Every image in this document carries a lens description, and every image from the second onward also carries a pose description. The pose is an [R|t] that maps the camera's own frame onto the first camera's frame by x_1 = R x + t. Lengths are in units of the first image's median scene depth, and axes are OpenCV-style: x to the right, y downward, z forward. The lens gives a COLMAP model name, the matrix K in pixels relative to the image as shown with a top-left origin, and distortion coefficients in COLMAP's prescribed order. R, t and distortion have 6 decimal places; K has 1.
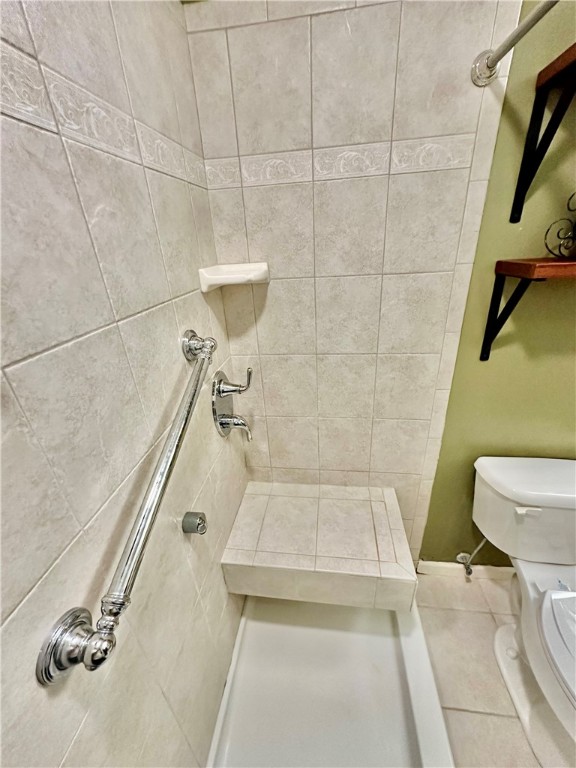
lens RADIAL K [[305.1, 0, 288.7], [0, 305.1, 384.2], [0, 0, 1]] dist [-0.003536, 0.000486]
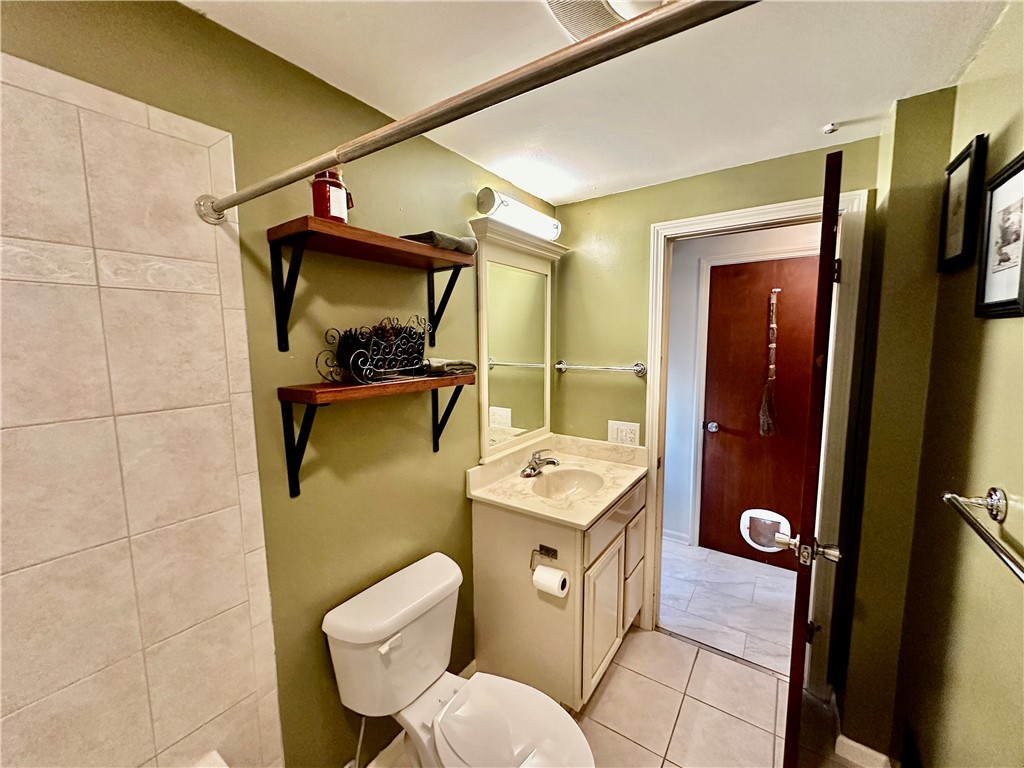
lens RADIAL K [[406.7, 0, 513.2], [0, 406.7, 383.6], [0, 0, 1]] dist [-0.003536, 0.000486]
pose [[0.459800, -0.045441, 0.886859, -0.075401], [0.361642, 0.921704, -0.140271, 0.011595], [-0.811048, 0.385222, 0.440233, -0.122155]]
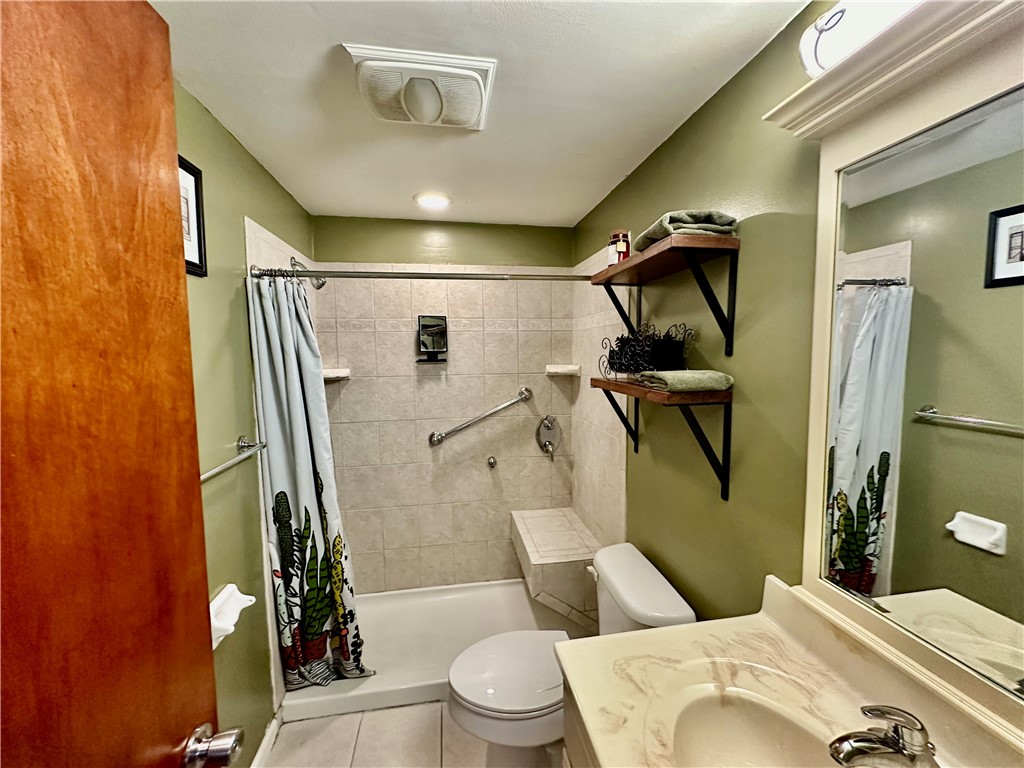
lens RADIAL K [[406.7, 0, 513.2], [0, 406.7, 383.6], [0, 0, 1]] dist [-0.003536, 0.000486]
pose [[0.289521, 0.130048, -0.948296, 2.361109], [-0.417098, 0.908858, -0.002703, -0.138773], [0.861514, 0.396315, 0.317376, -0.088723]]
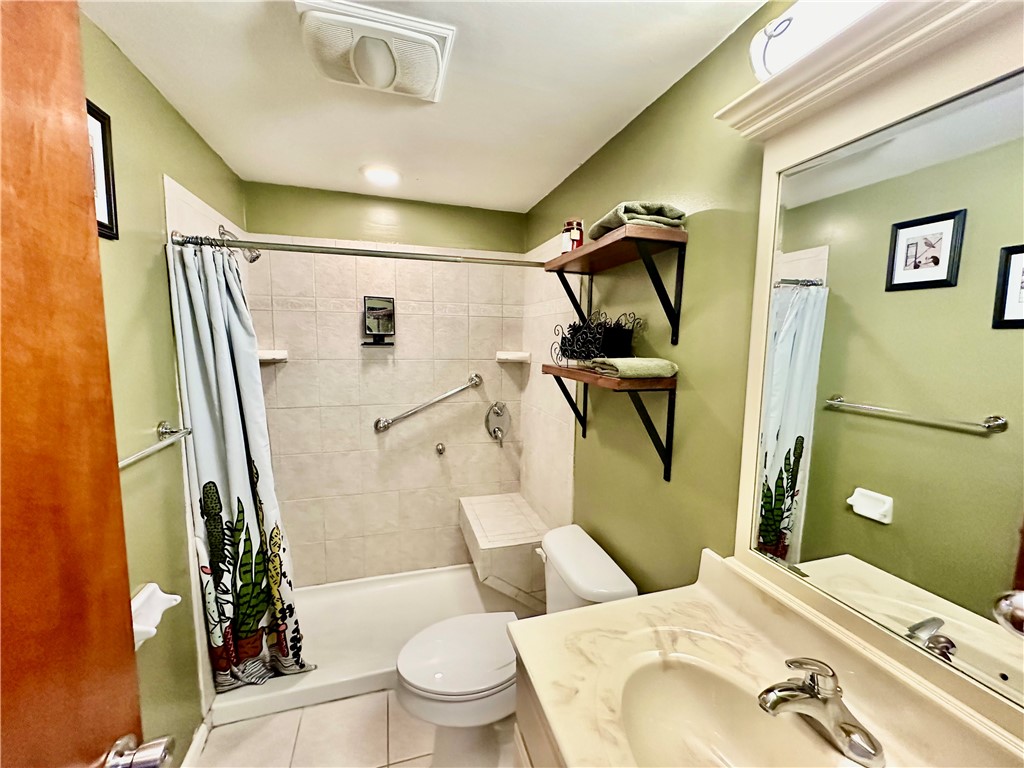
lens RADIAL K [[406.7, 0, 513.2], [0, 406.7, 383.6], [0, 0, 1]] dist [-0.003536, 0.000486]
pose [[0.409557, 0.162469, -0.897701, 2.344068], [-0.427766, 0.903334, -0.031670, -0.117100], [0.805779, 0.396977, 0.439466, -0.103036]]
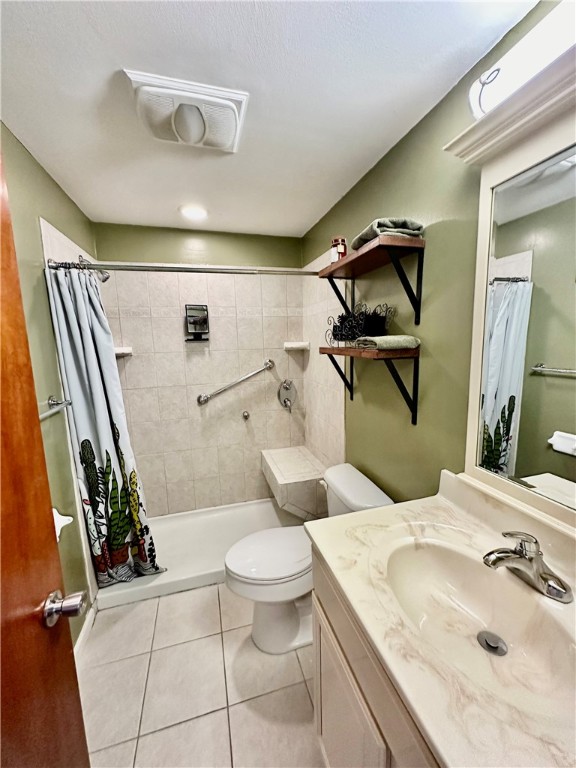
lens RADIAL K [[305.1, 0, 288.7], [0, 305.1, 384.2], [0, 0, 1]] dist [-0.003536, 0.000486]
pose [[0.398355, 0.179248, -0.899546, 2.389617], [-0.391982, 0.919921, 0.009722, -0.041859], [0.829254, 0.348733, 0.436718, -0.121599]]
